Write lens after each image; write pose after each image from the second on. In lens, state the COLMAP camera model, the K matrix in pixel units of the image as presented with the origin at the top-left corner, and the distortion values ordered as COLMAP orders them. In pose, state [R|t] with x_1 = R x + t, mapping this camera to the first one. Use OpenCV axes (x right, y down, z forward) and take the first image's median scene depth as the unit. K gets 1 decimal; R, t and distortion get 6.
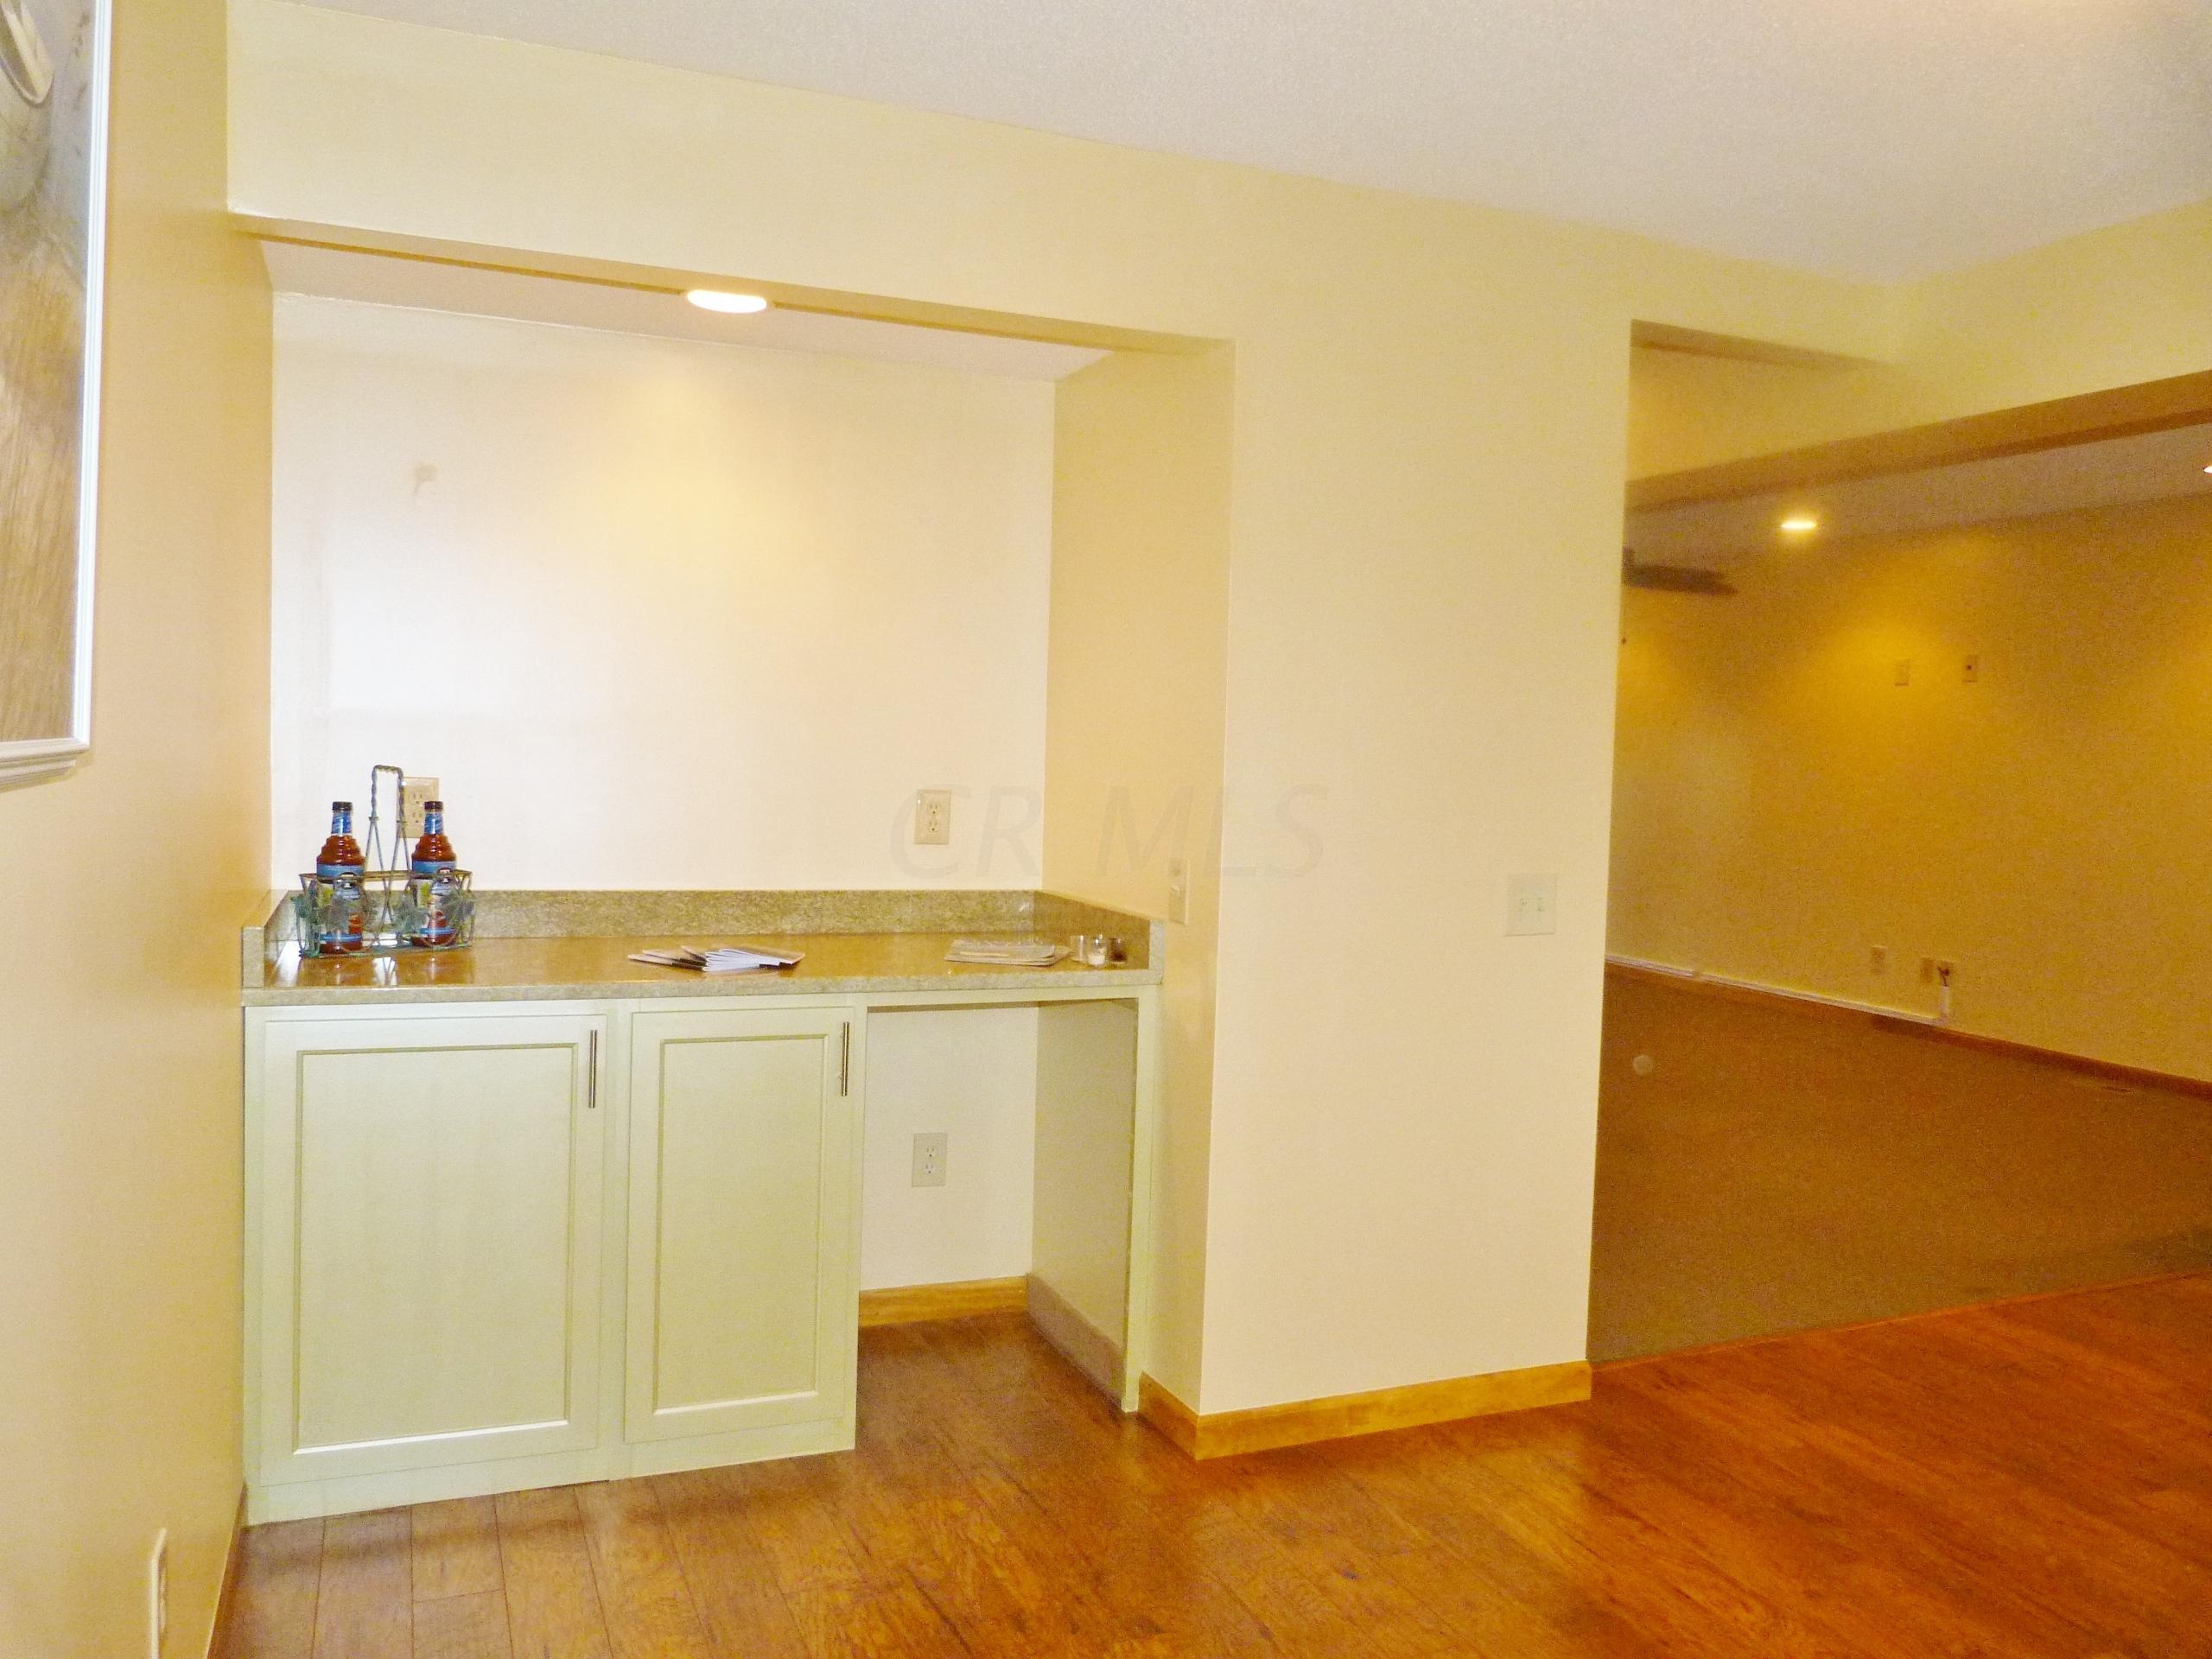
lens RADIAL K [[1601.9, 0, 1106.0], [0, 1601.9, 829.5], [0, 0, 1]] dist [-0.002956, 0.003286]
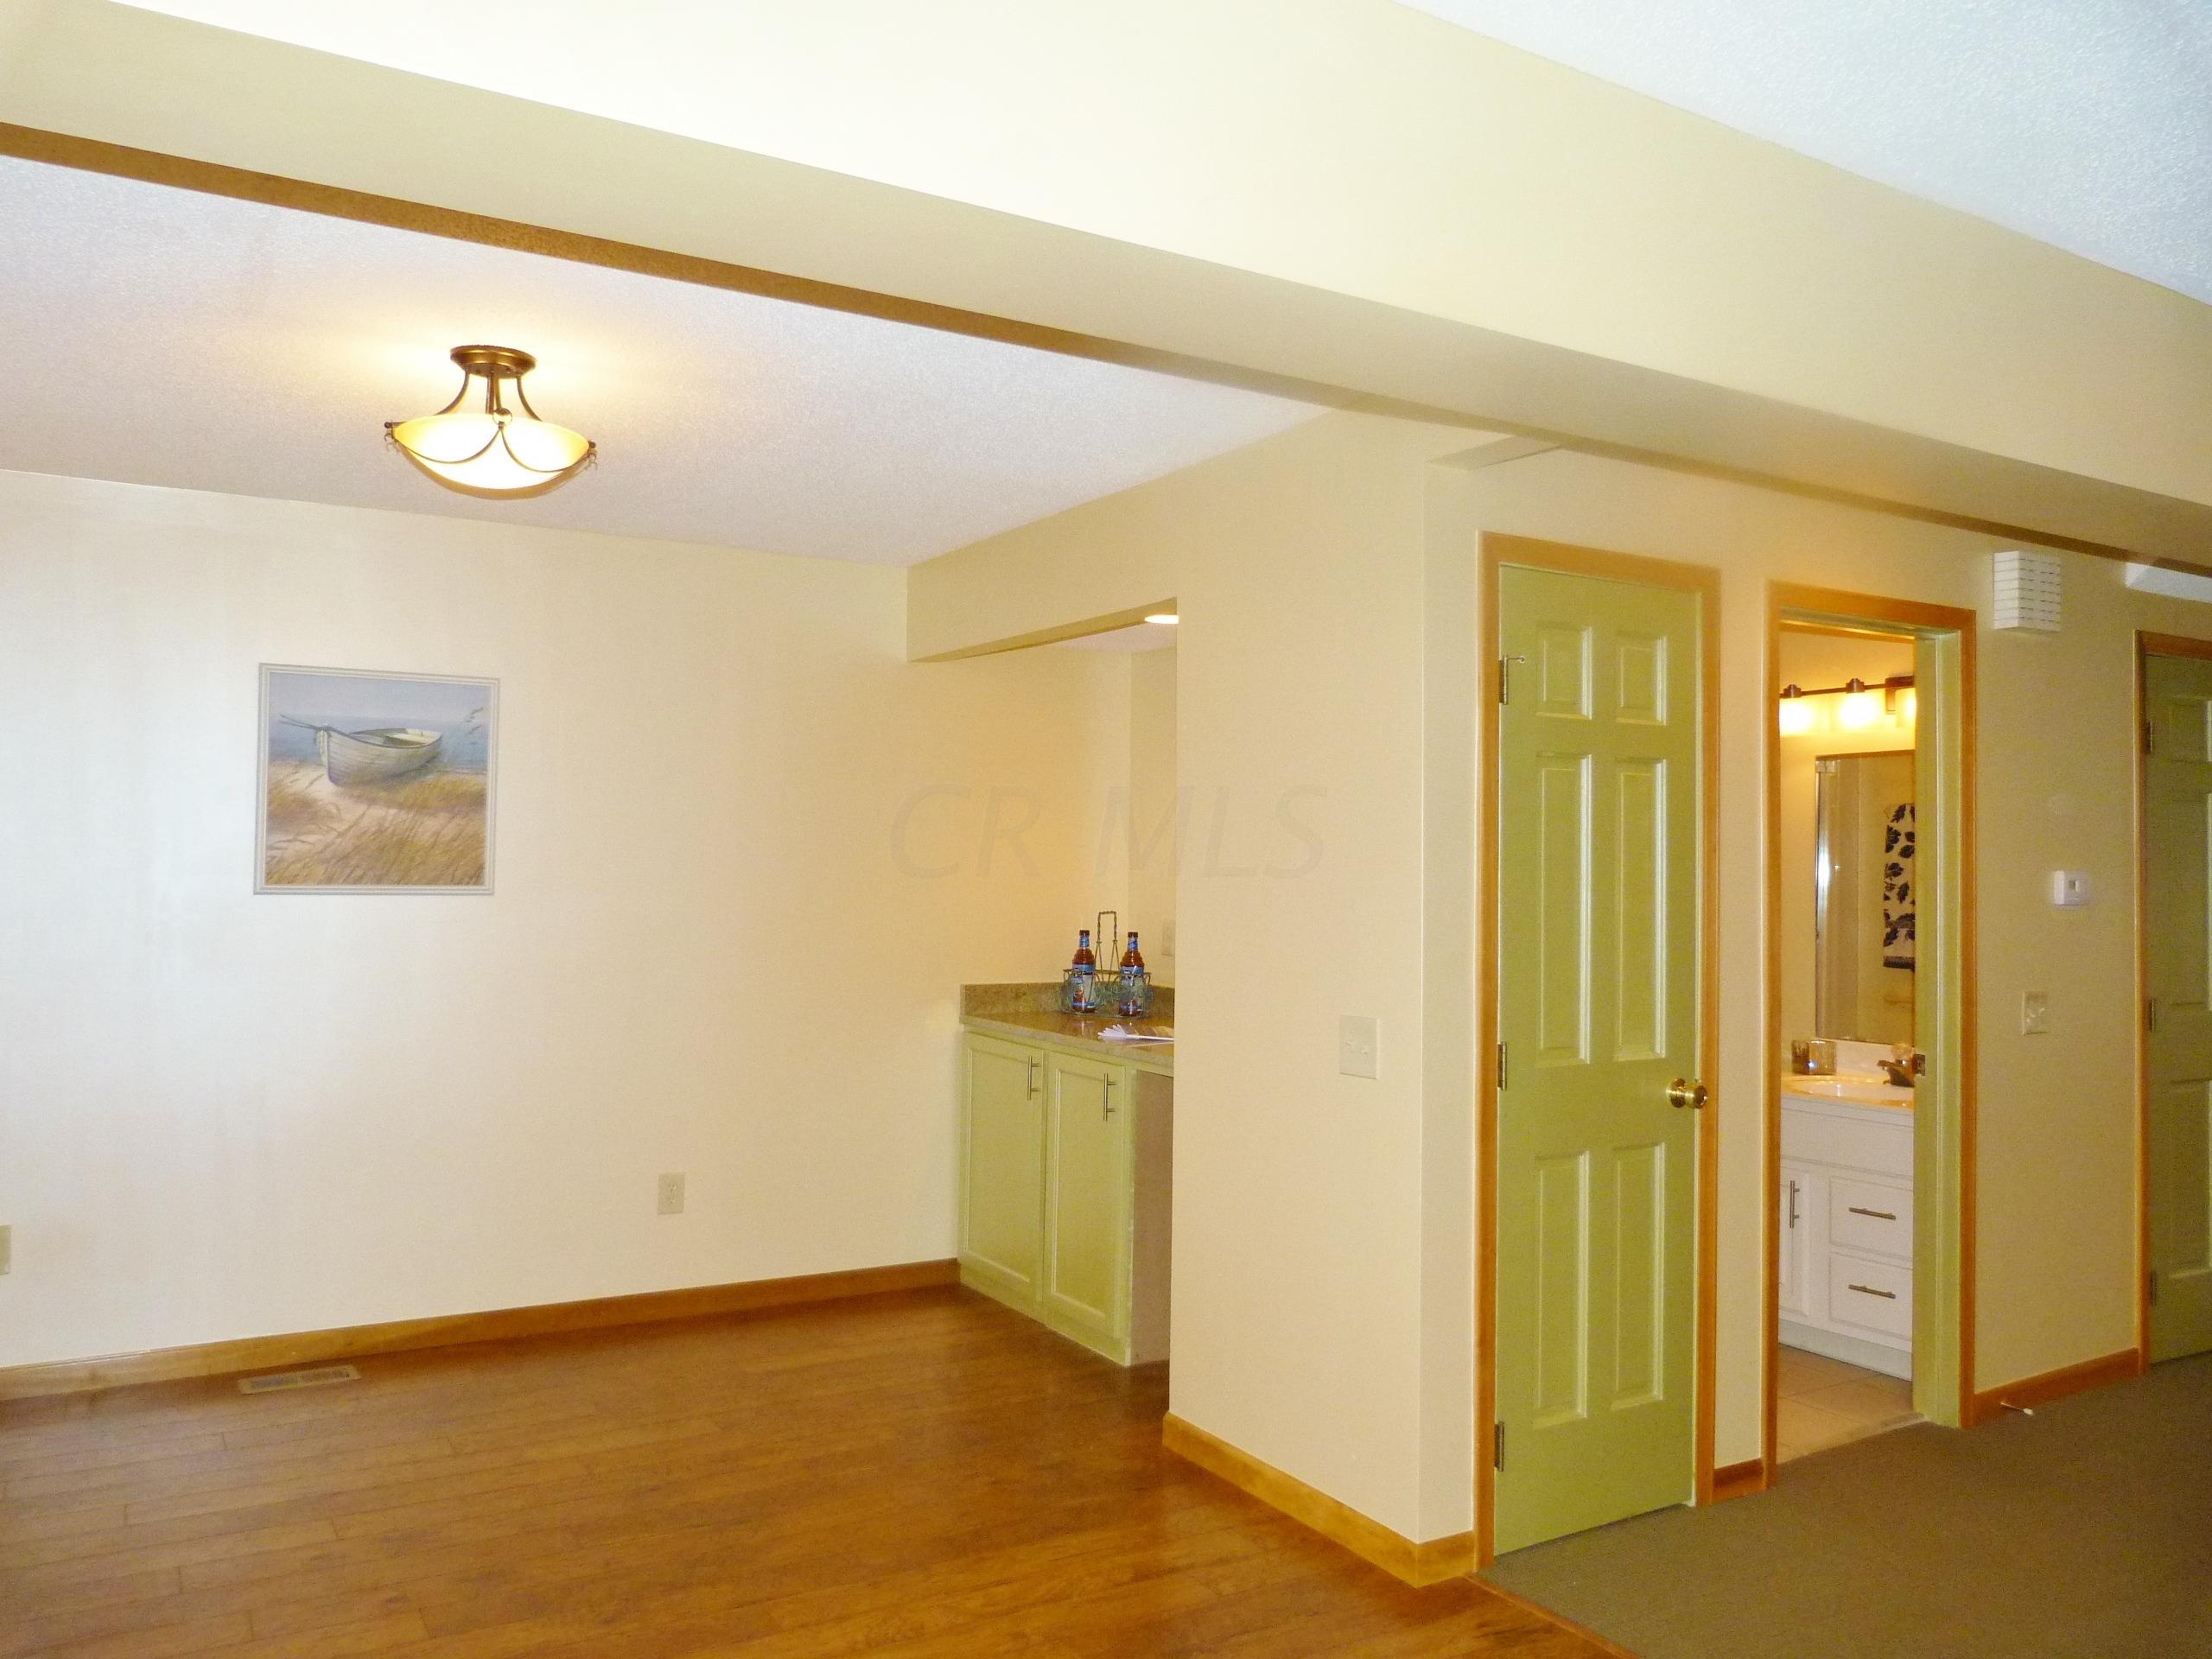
lens RADIAL K [[1648.8, 0, 1084.5], [0, 1648.8, 835.4], [0, 0, 1]] dist [-0.033688, 0.019765]
pose [[0.123081, -0.051341, -0.991068, 1.413506], [-0.044786, 0.997356, -0.057229, -0.017957], [0.991386, 0.051429, 0.120456, 0.767498]]
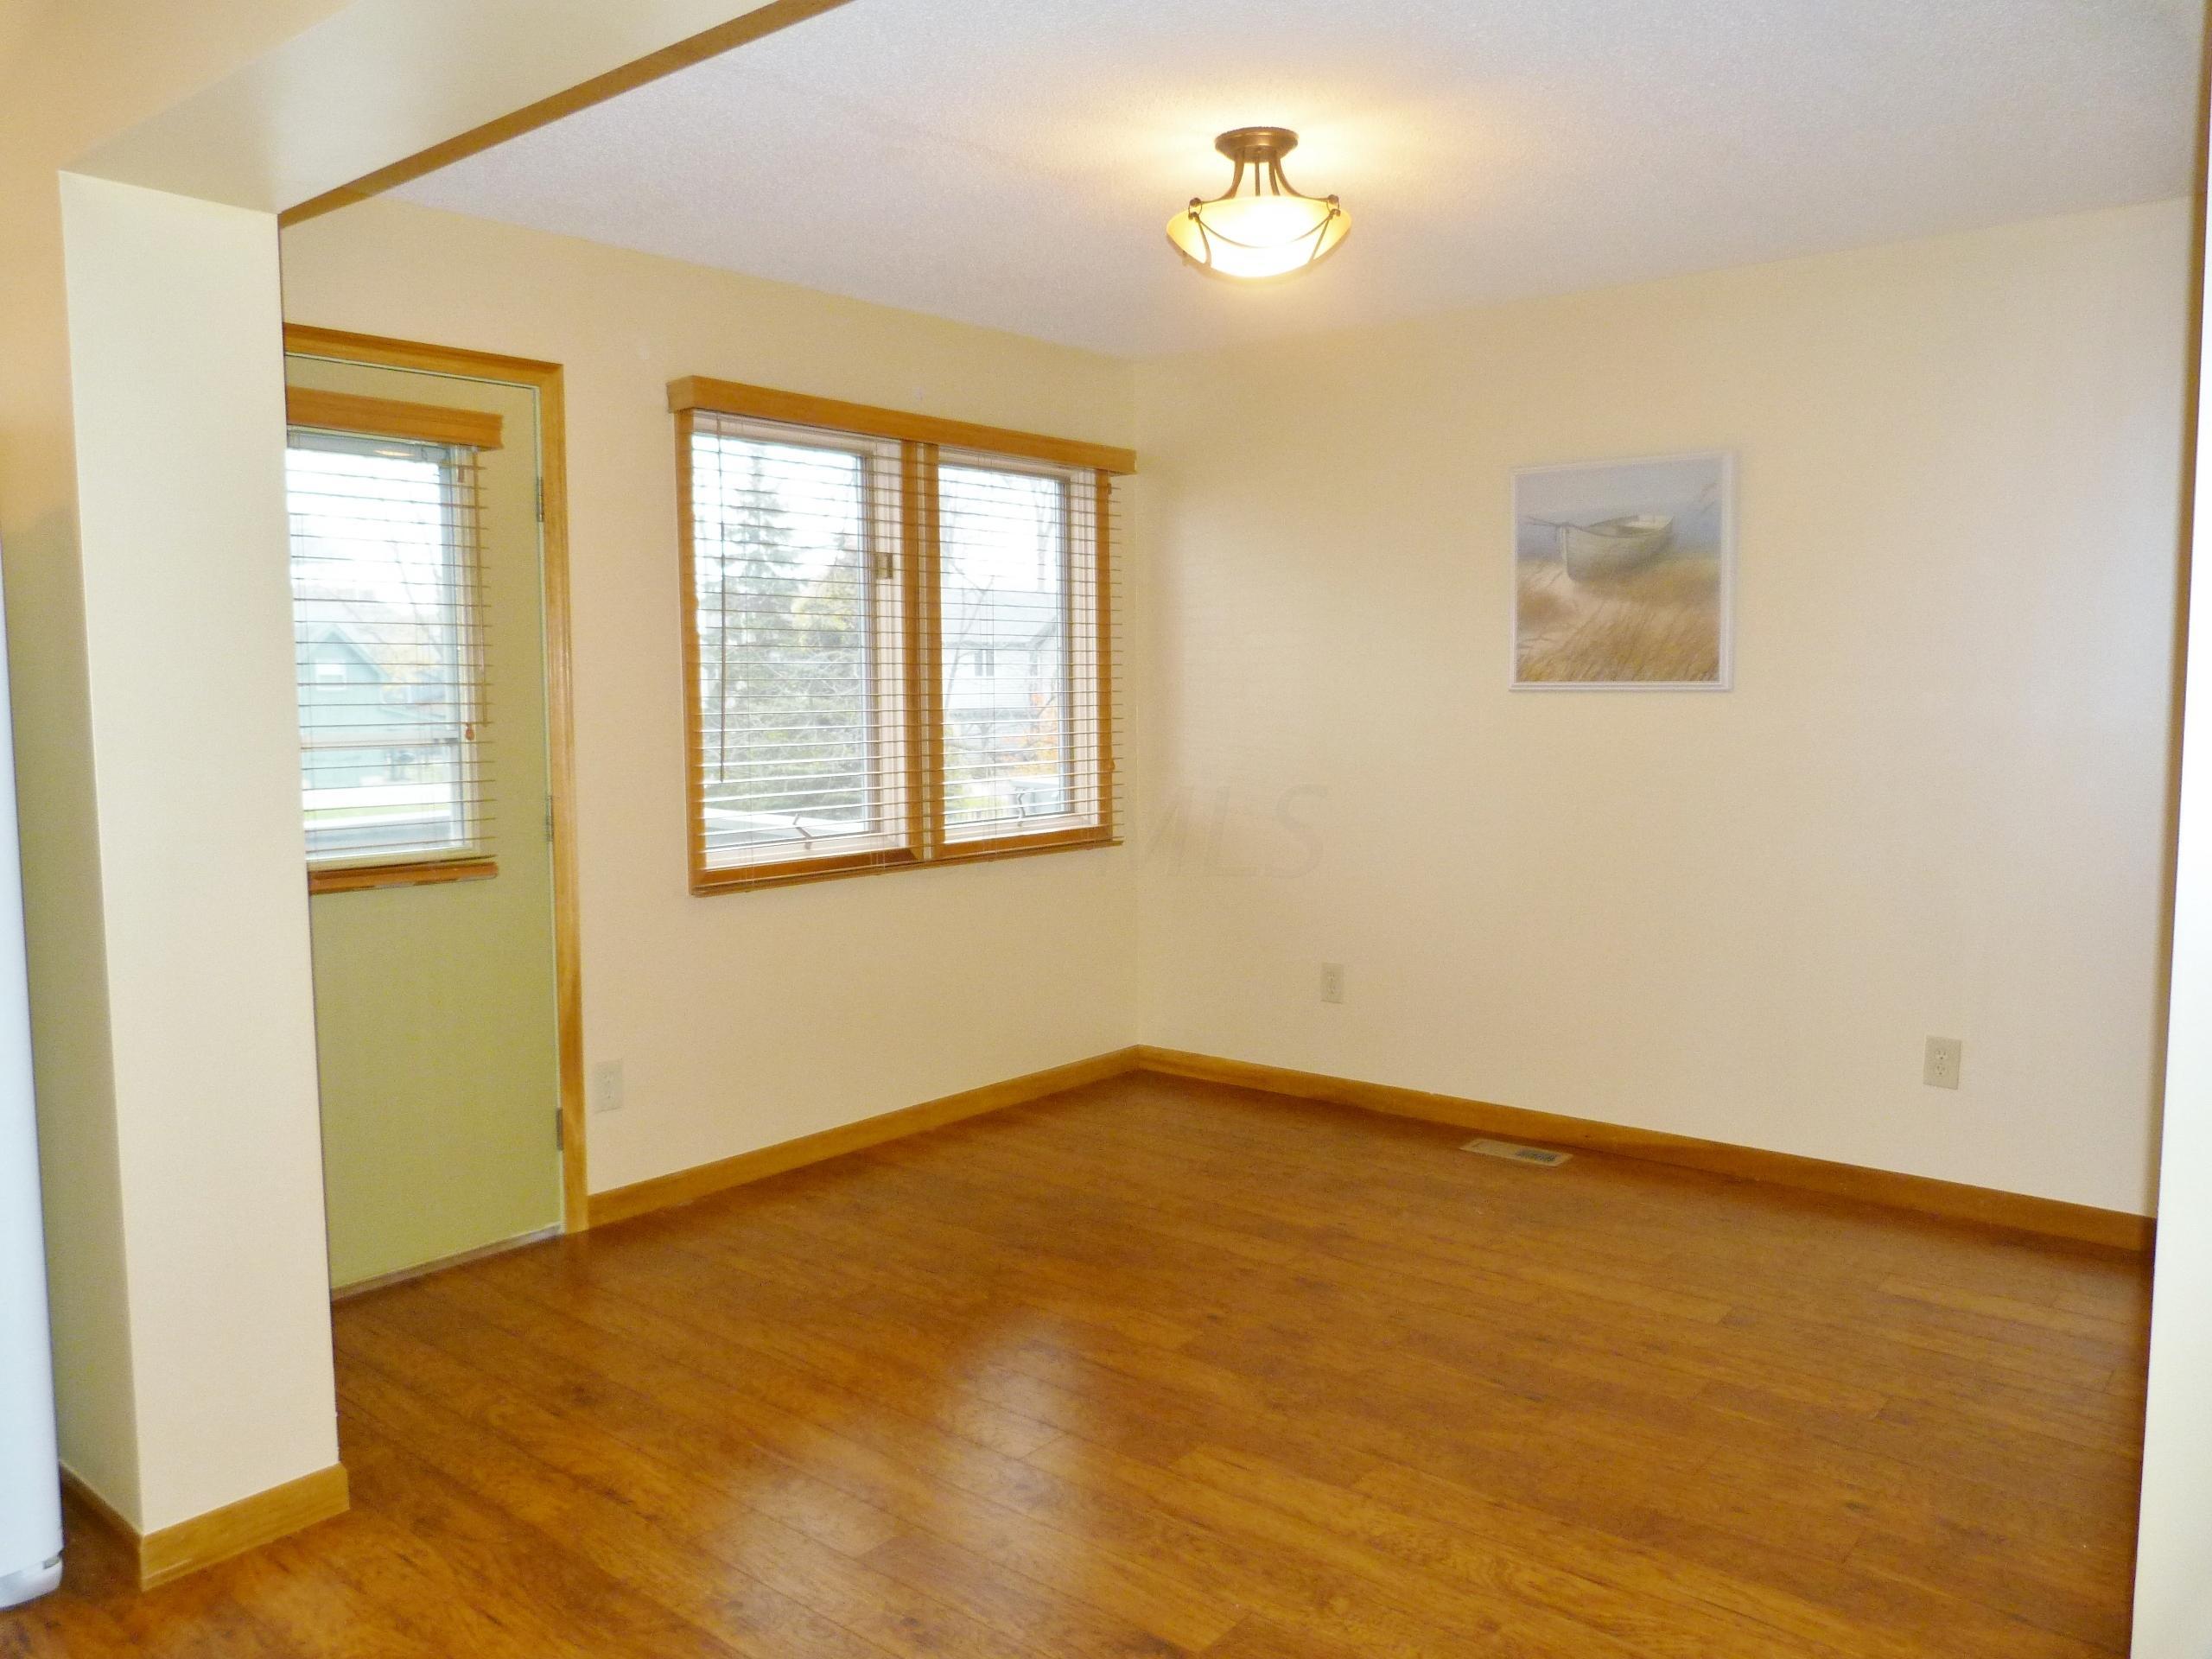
lens RADIAL K [[1648.8, 0, 1084.5], [0, 1648.8, 835.4], [0, 0, 1]] dist [-0.033688, 0.019765]
pose [[-0.892439, 0.014630, -0.450931, 0.907104], [-0.040288, 0.992897, 0.111949, -0.039250], [0.449365, 0.118075, -0.885511, 1.435147]]
